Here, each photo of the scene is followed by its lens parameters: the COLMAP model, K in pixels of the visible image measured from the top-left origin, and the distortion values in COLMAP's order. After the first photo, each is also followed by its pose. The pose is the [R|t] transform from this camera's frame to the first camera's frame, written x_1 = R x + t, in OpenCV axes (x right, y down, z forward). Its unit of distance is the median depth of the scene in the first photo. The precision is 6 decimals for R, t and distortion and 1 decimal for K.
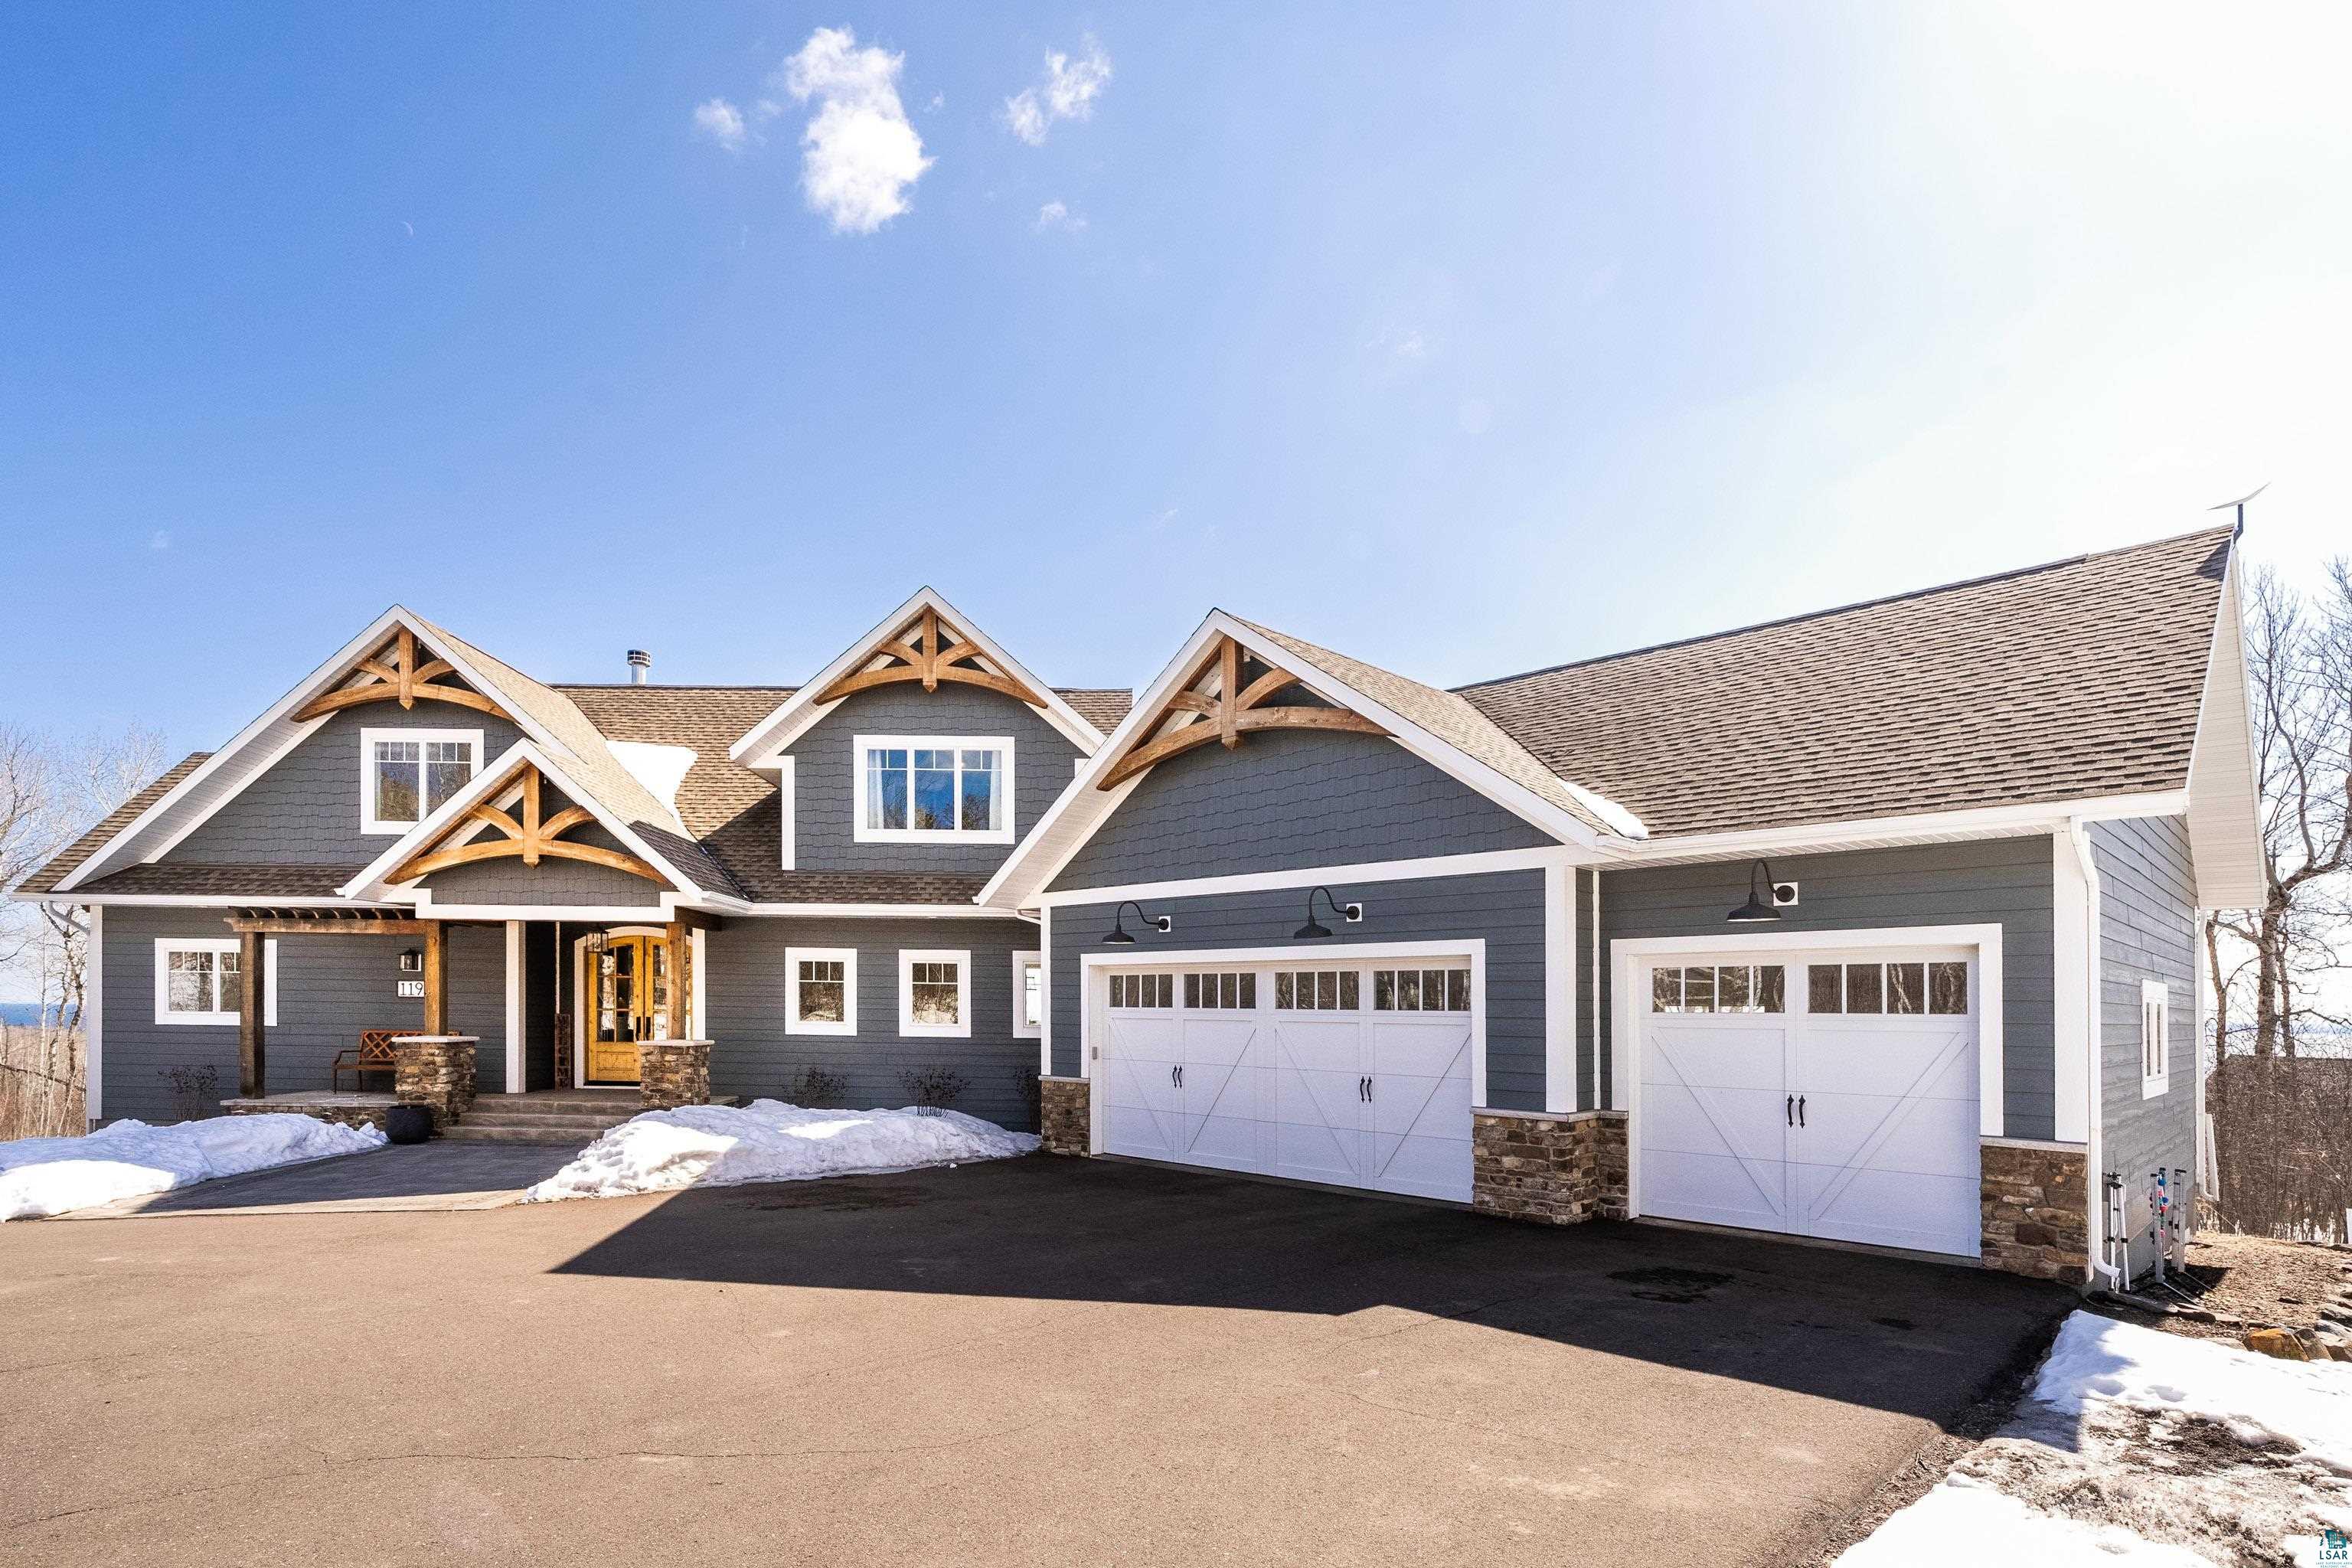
lens RADIAL K [[1094.8, 0, 1173.4], [0, 1094.8, 810.2], [0, 0, 1]] dist [-0.000603, -0.000250]
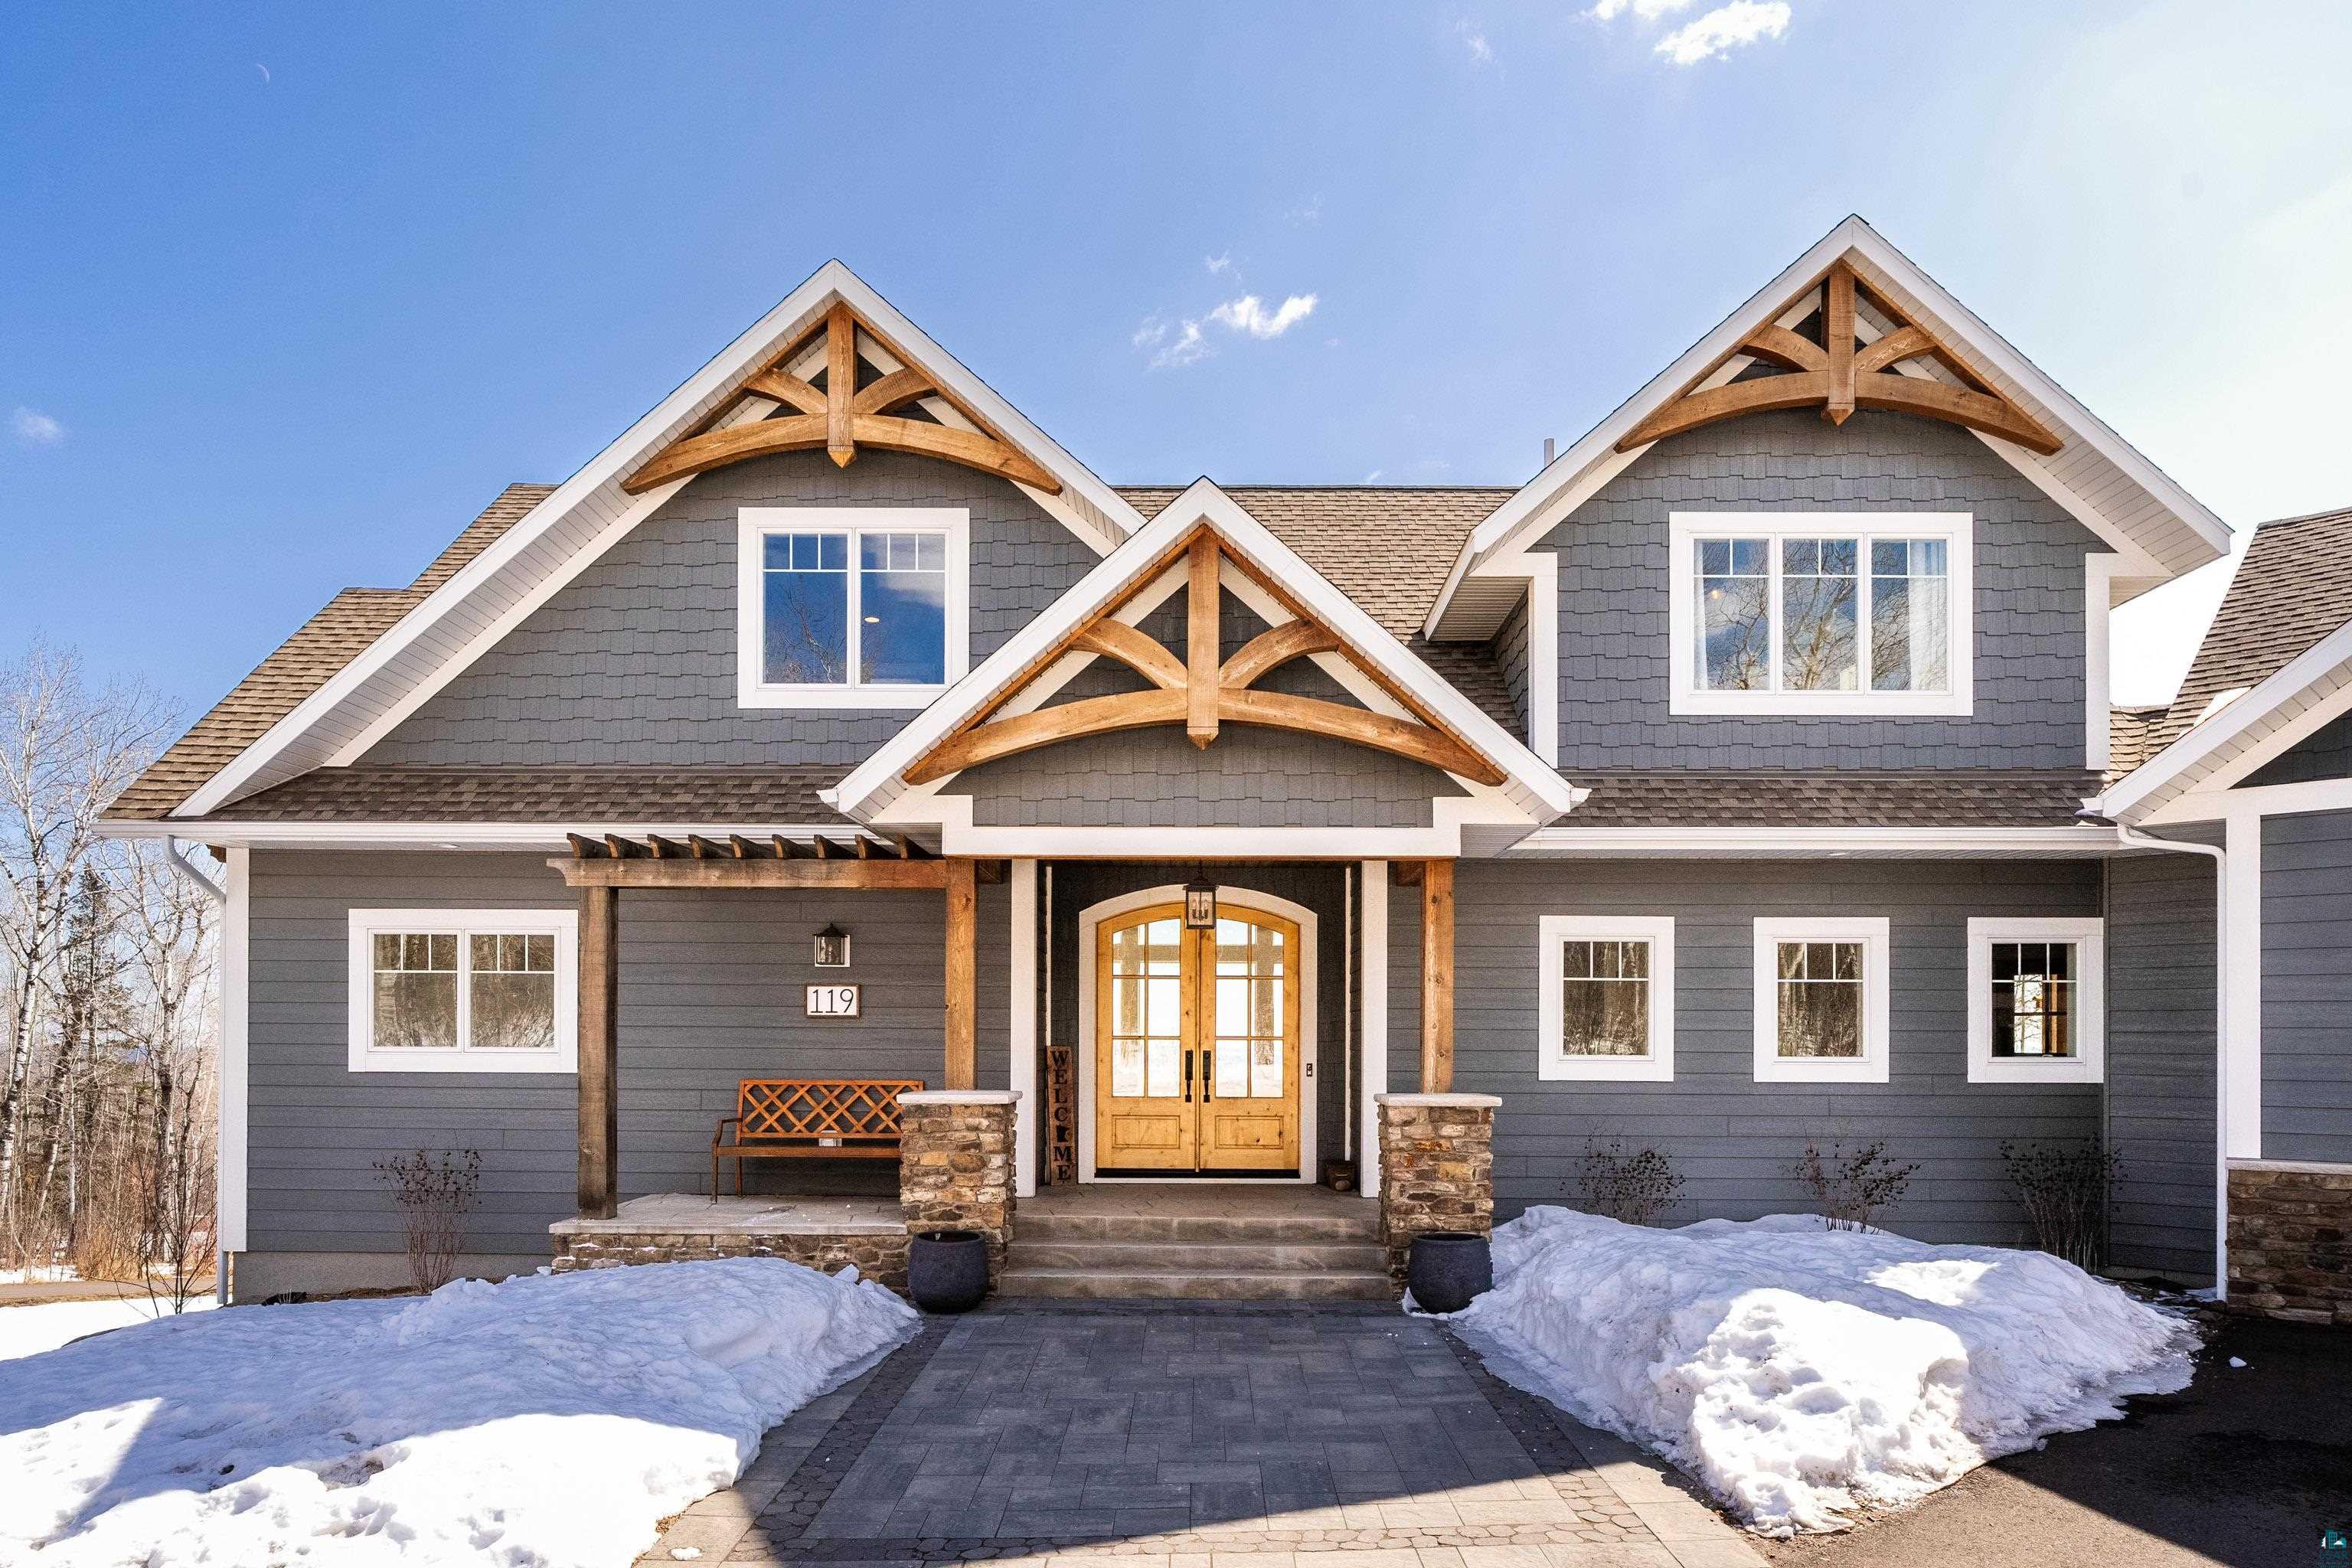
lens RADIAL K [[1345.6, 0, 1176.0], [0, 1345.6, 784.0], [0, 0, 1]] dist [-0.003520, -0.000900]
pose [[0.999958, -0.009043, -0.001788, -0.537122], [0.009028, 0.999926, -0.008196, 0.066633], [0.001862, 0.008180, 0.999965, 0.355845]]
